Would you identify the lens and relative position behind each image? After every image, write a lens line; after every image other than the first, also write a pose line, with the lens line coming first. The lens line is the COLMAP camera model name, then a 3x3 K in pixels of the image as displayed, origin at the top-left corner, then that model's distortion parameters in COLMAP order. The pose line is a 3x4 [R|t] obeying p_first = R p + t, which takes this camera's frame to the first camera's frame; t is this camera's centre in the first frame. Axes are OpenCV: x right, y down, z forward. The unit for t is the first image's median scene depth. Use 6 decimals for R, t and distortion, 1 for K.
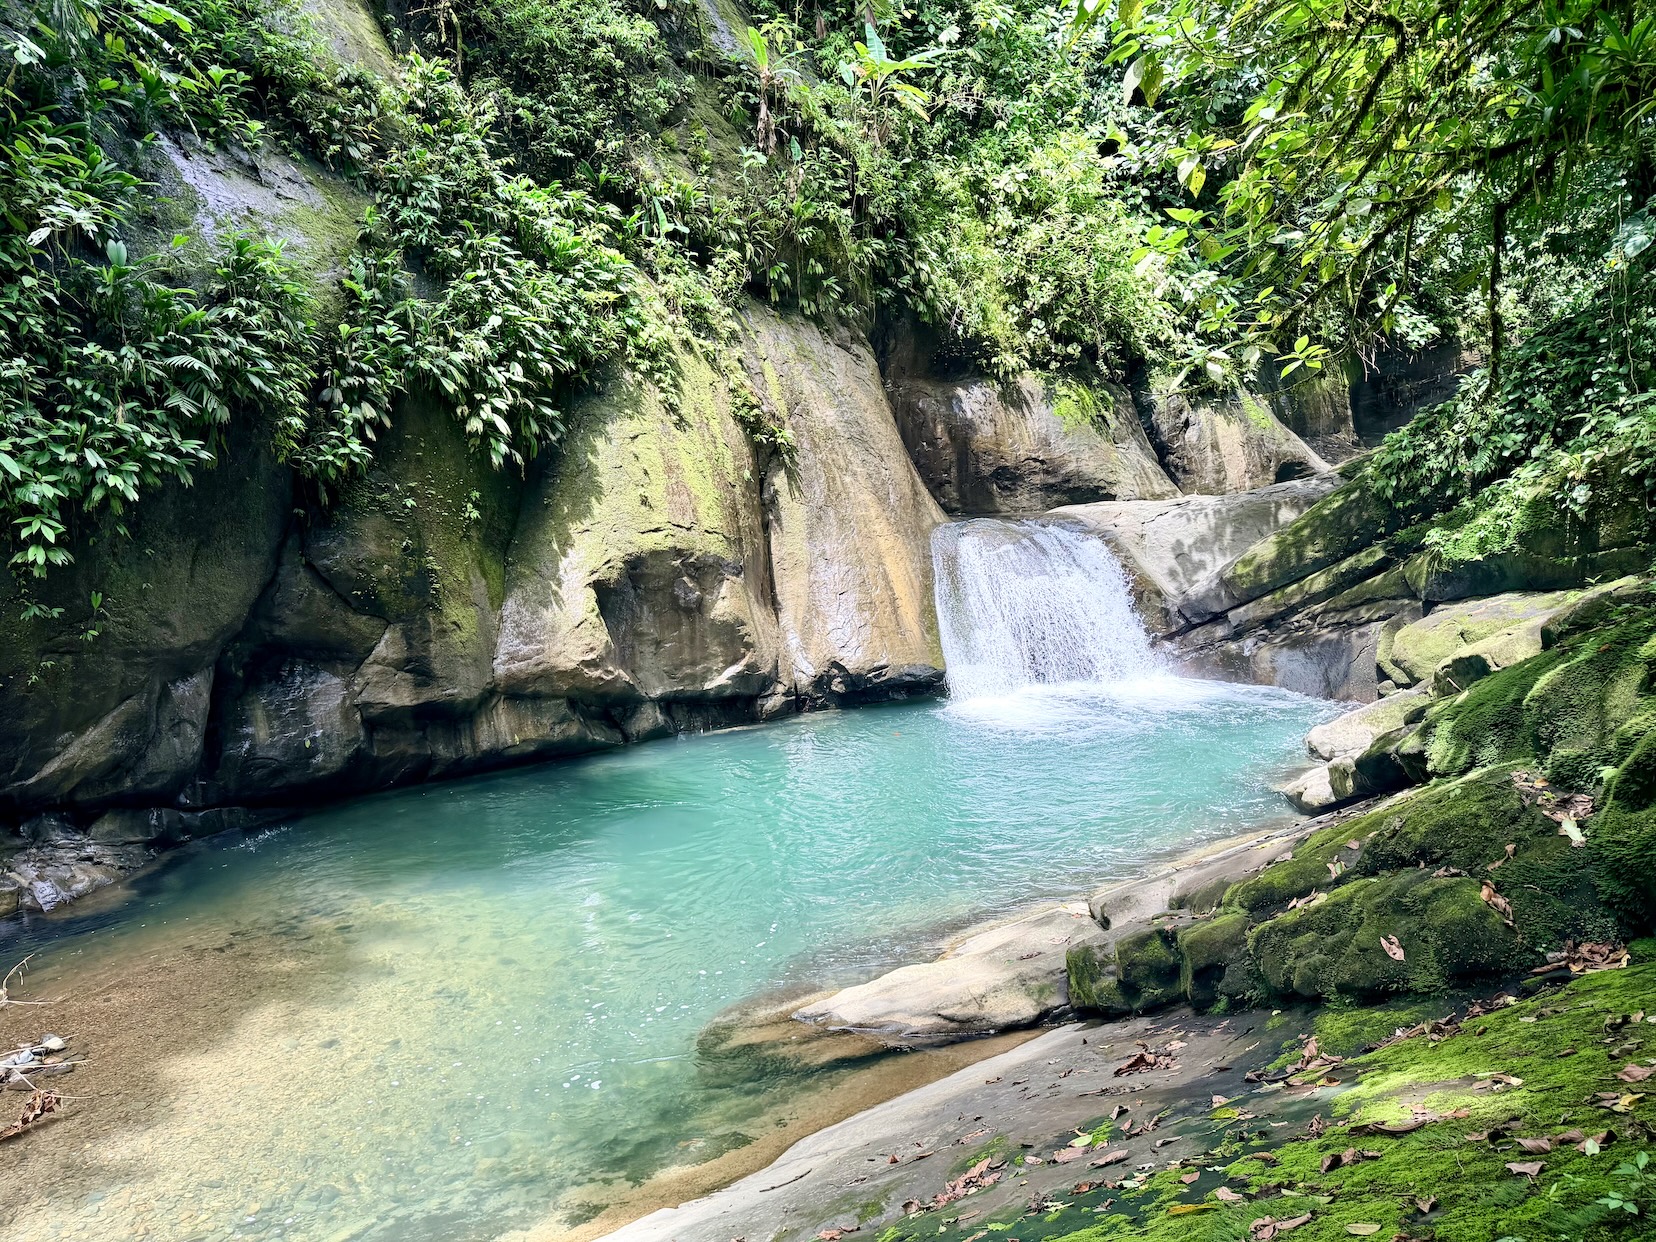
lens RADIAL K [[1192.3, 0, 828.0], [0, 1192.3, 621.0], [0, 0, 1]] dist [0.109206, -0.199727]
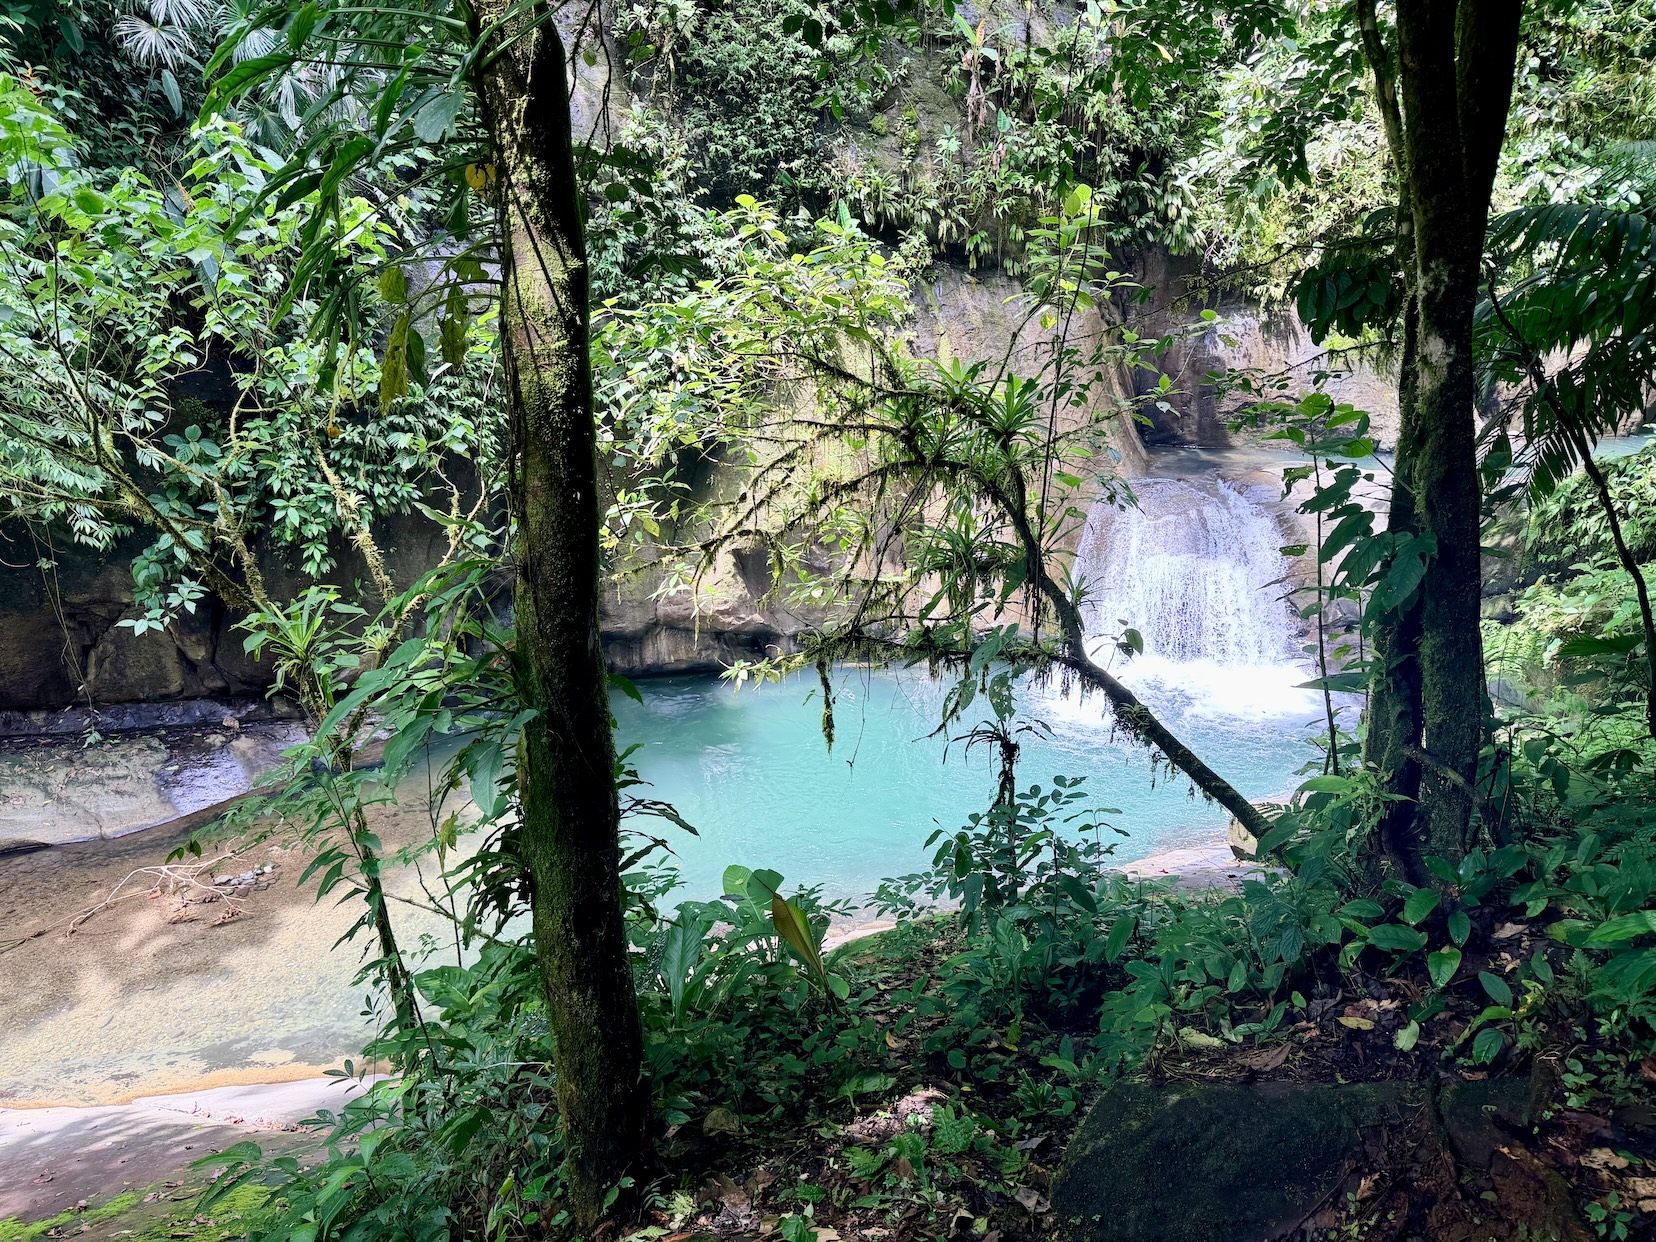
lens RADIAL K [[1192.3, 0, 828.0], [0, 1192.3, 621.0], [0, 0, 1]] dist [0.109206, -0.199727]
pose [[0.877883, 0.181742, -0.443047, 0.449400], [-0.059402, 0.959367, 0.275838, -0.299888], [0.475176, -0.215836, 0.853008, -0.065881]]
